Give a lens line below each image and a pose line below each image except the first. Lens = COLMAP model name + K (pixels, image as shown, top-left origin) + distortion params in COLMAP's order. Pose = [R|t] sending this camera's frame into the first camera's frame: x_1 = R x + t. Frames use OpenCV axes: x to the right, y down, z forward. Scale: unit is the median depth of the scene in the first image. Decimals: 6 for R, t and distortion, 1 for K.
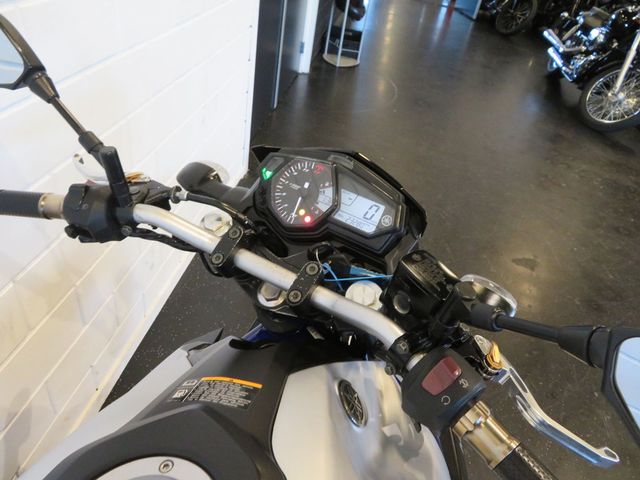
lens RADIAL K [[458.0, 0, 320.0], [0, 458.0, 240.0], [0, 0, 1]] dist [-0.007181, 0.000716]
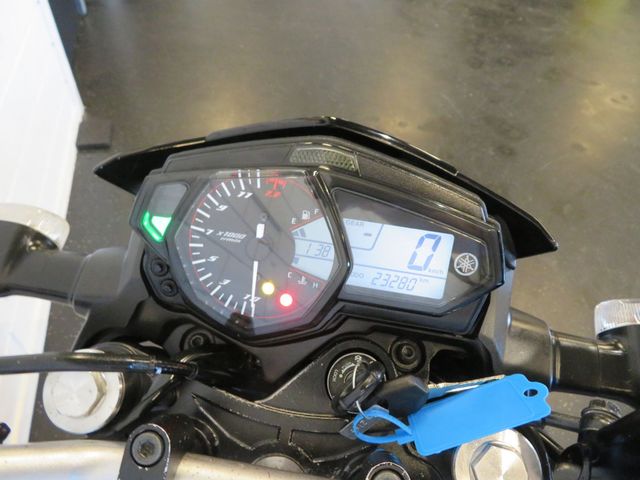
lens RADIAL K [[458.0, 0, 320.0], [0, 458.0, 240.0], [0, 0, 1]] dist [-0.007181, 0.000716]
pose [[0.922044, -0.335560, 0.192960, -0.063670], [0.278293, 0.921151, 0.272092, -0.213163], [-0.269048, -0.197181, 0.942726, 0.568541]]
